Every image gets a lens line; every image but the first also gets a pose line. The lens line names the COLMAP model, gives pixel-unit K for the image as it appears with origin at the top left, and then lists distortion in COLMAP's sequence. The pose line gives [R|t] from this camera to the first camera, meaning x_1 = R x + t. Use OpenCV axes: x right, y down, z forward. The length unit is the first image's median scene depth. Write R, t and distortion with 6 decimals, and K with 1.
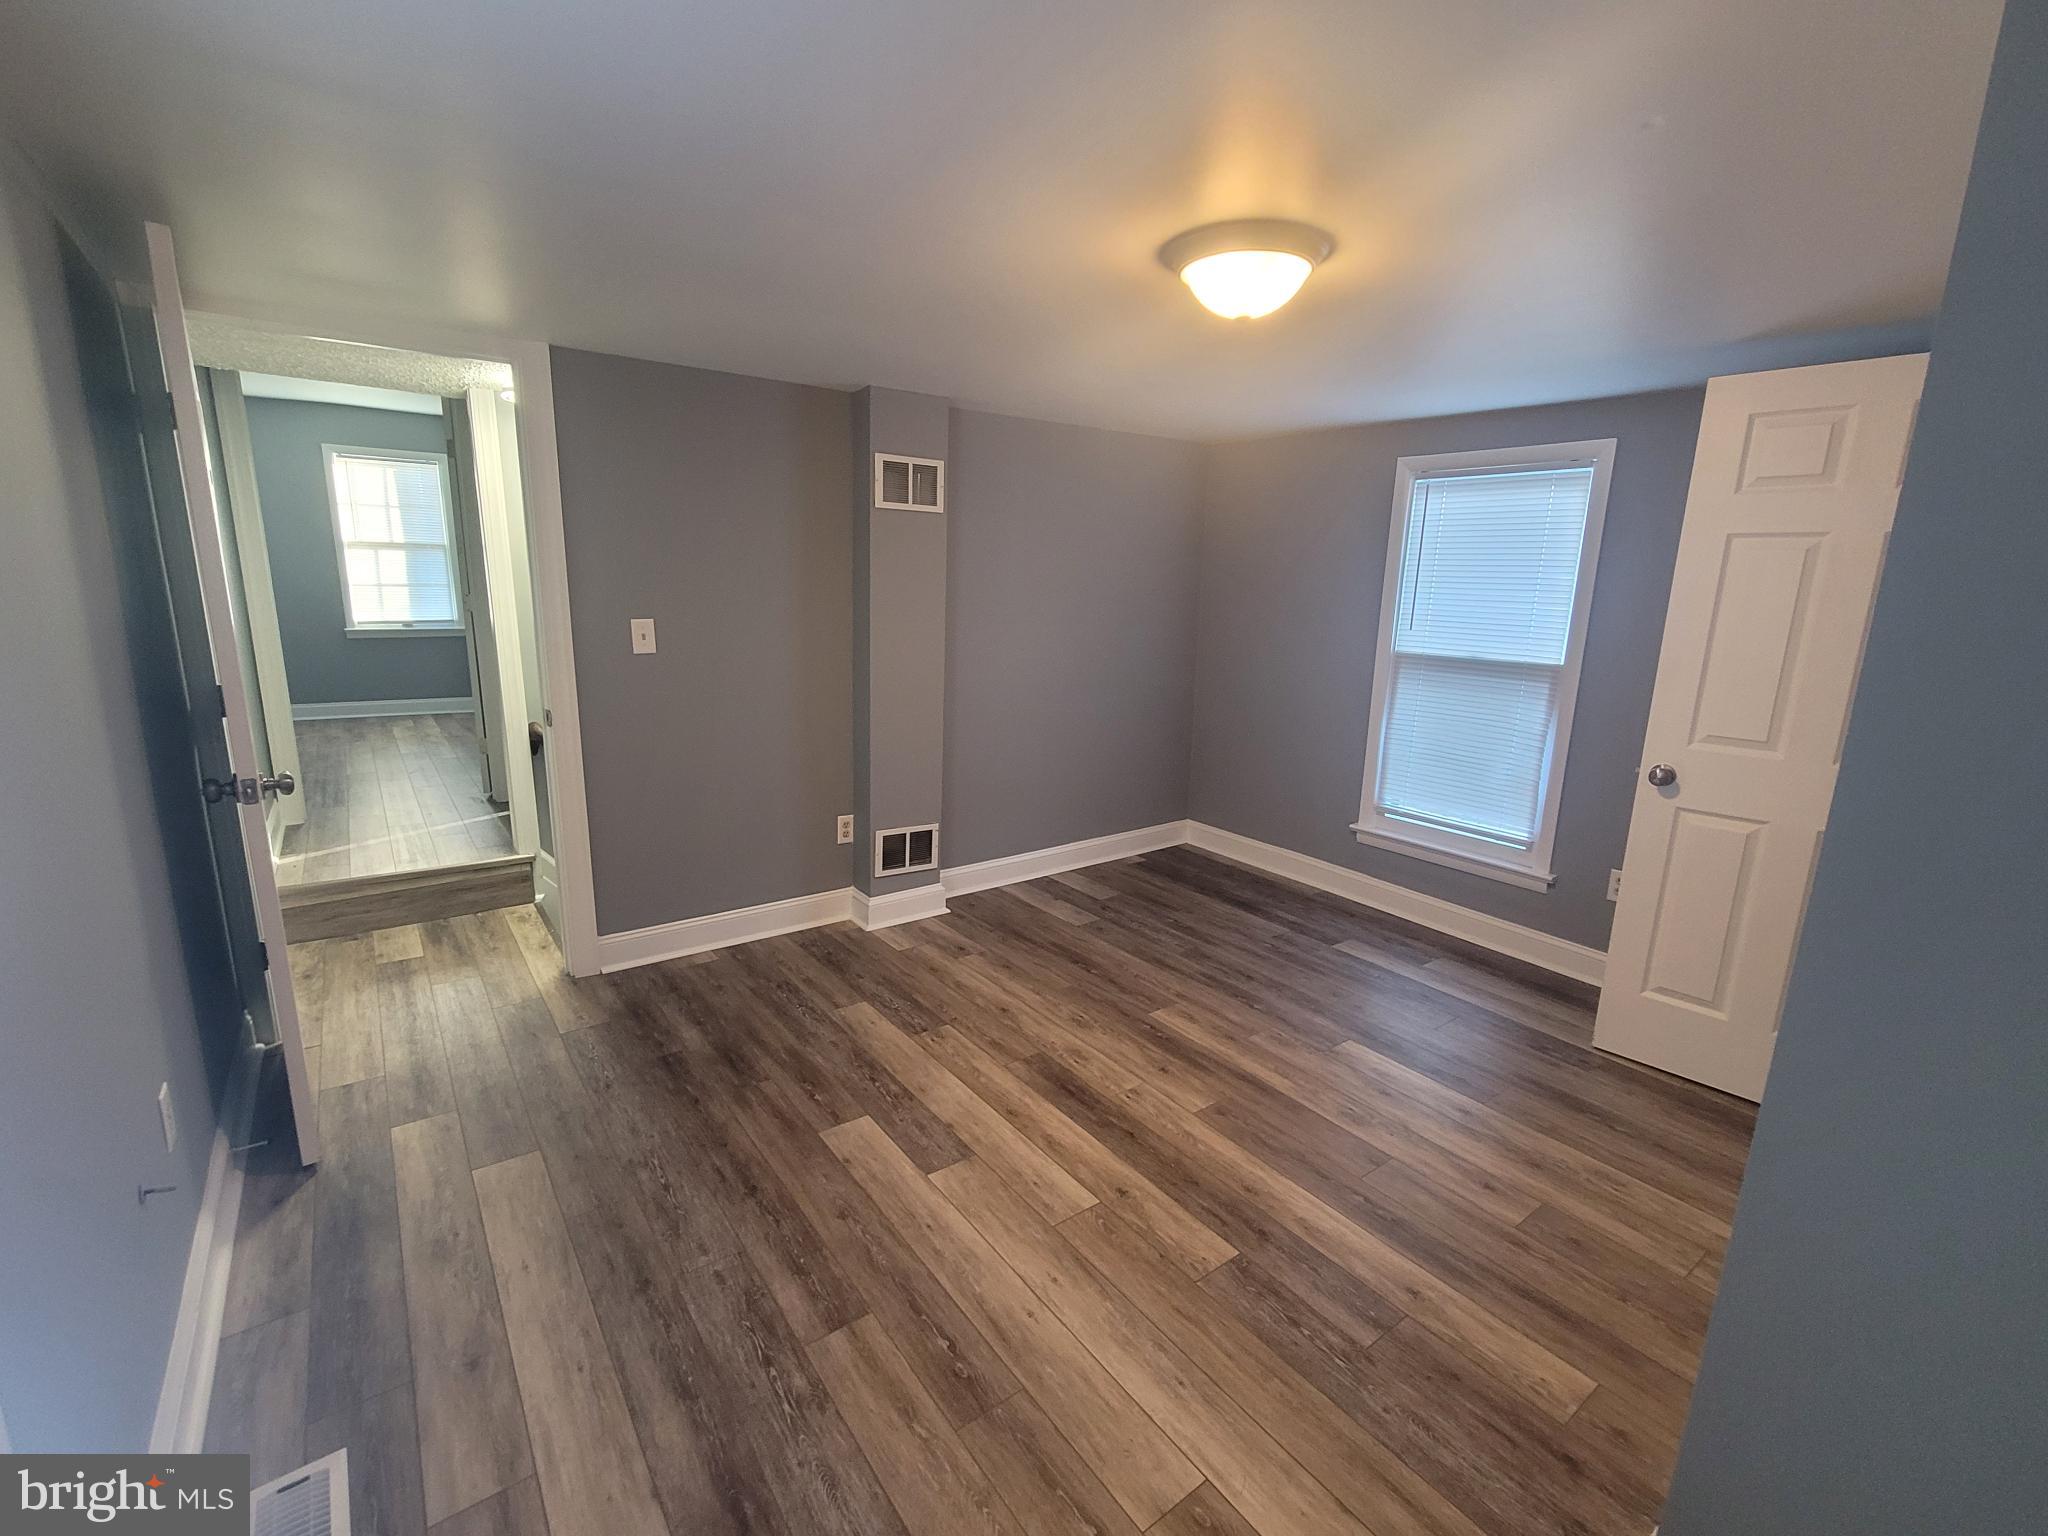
lens RADIAL K [[894.0, 0, 1017.0], [0, 894.0, 778.5], [0, 0, 1]] dist [0.000138, -0.000893]
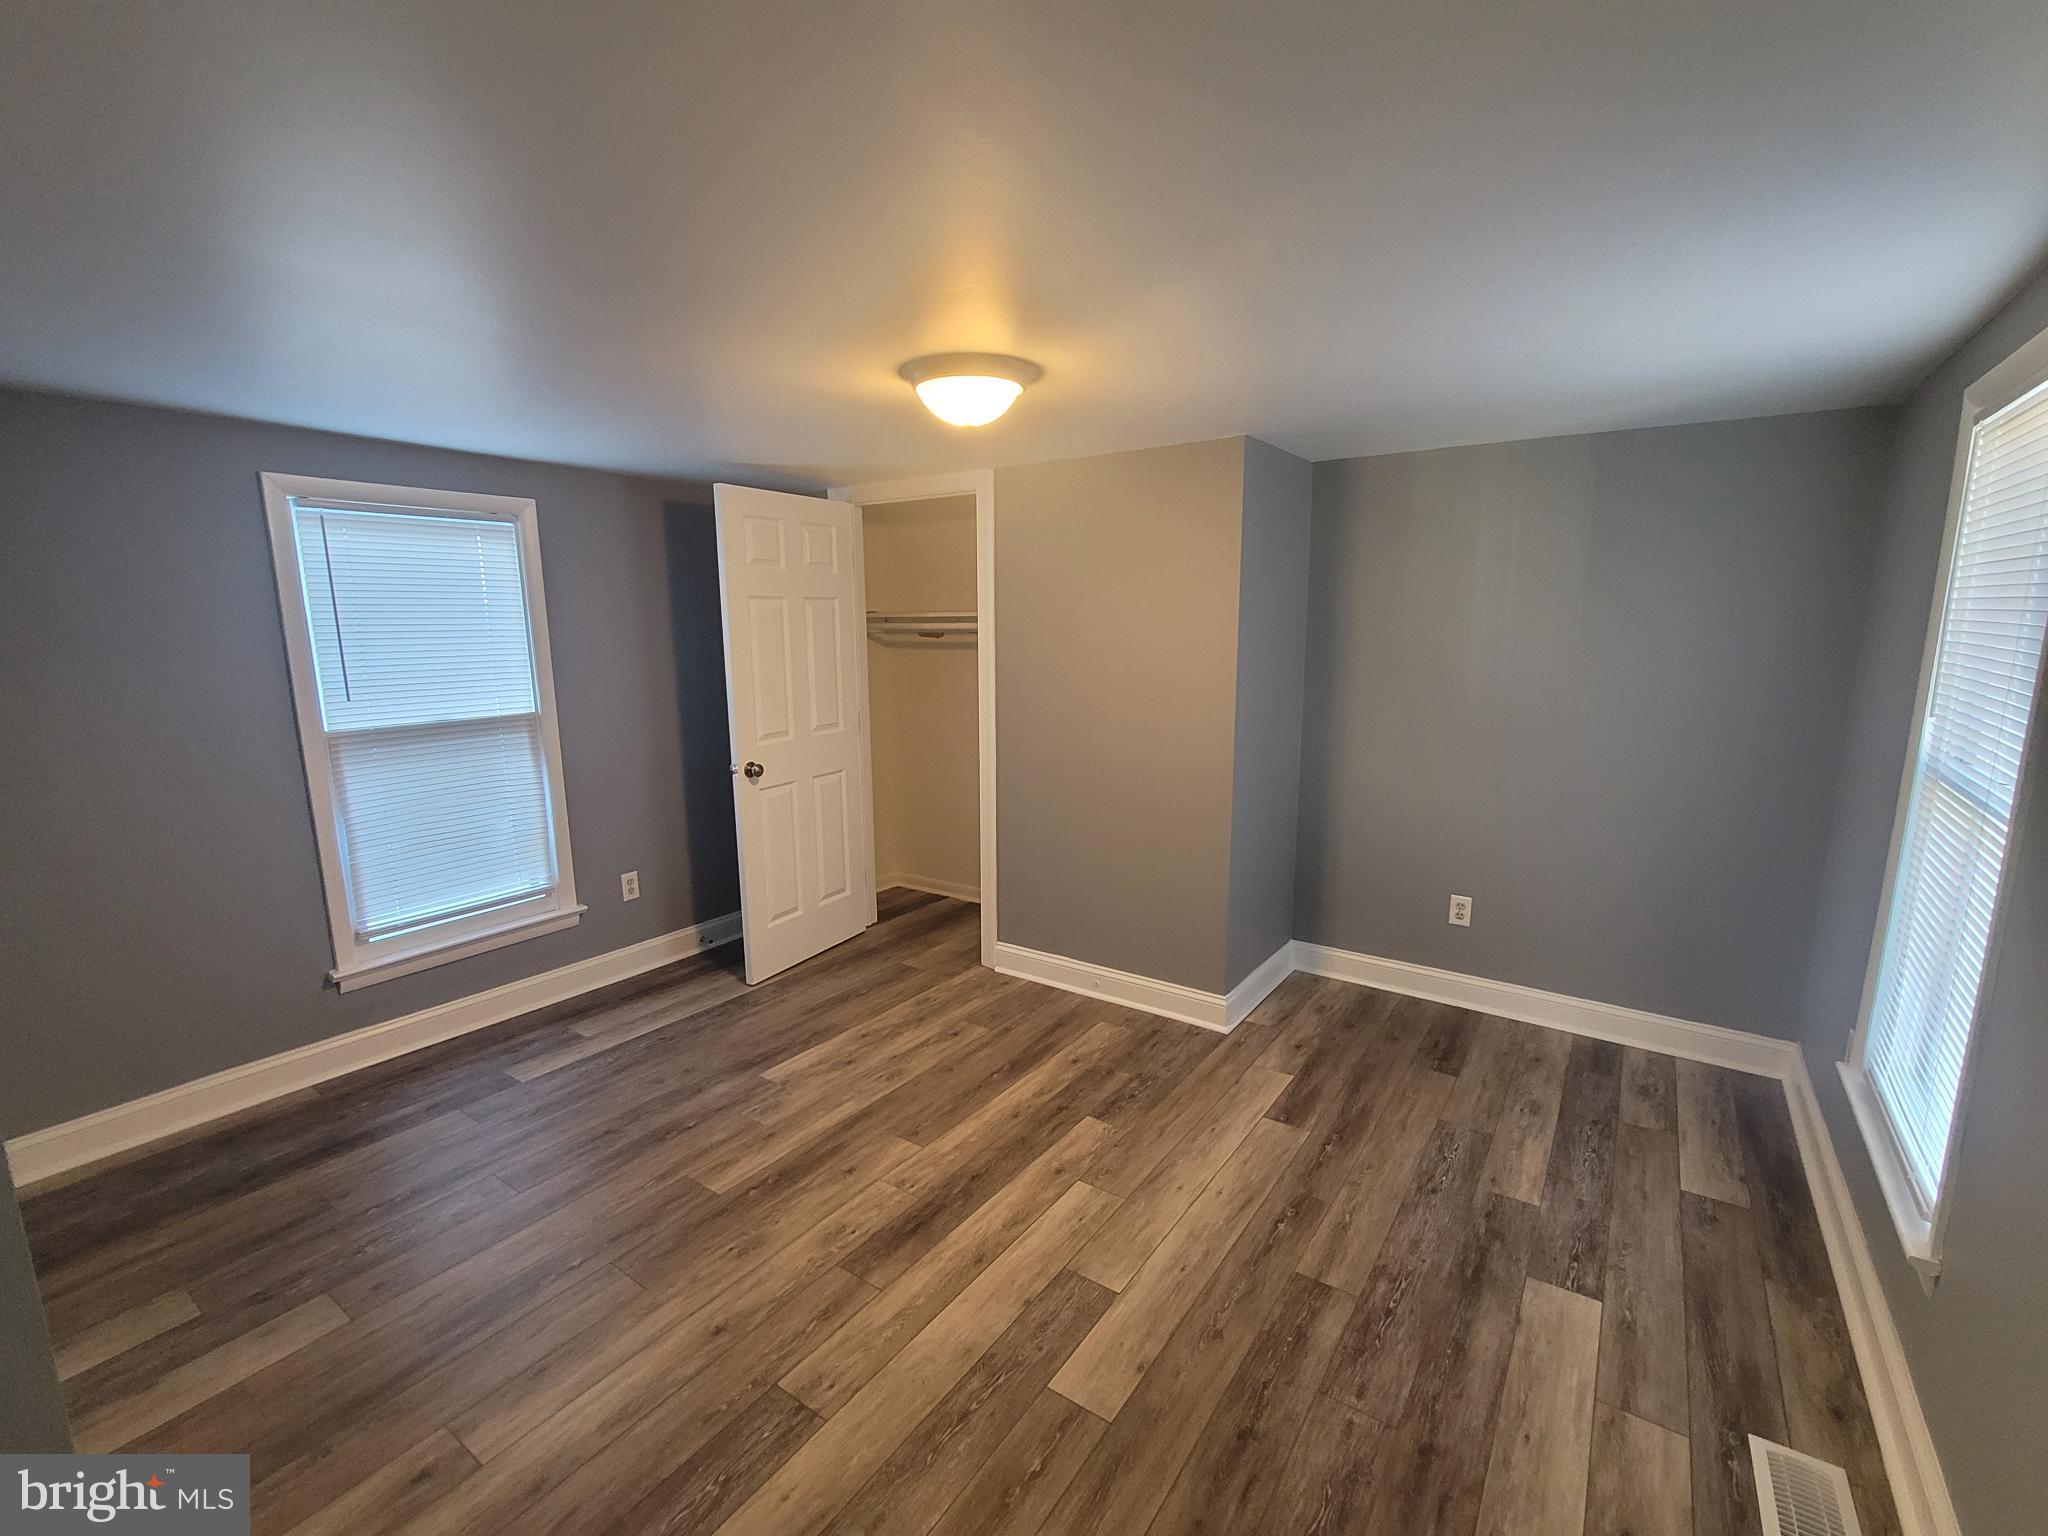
lens RADIAL K [[894.0, 0, 1017.0], [0, 894.0, 778.5], [0, 0, 1]] dist [0.000138, -0.000893]
pose [[-0.315117, -0.191265, 0.929580, -0.827115], [0.209475, 0.941308, 0.264688, -0.325502], [-0.925646, 0.278132, -0.256557, 1.187524]]
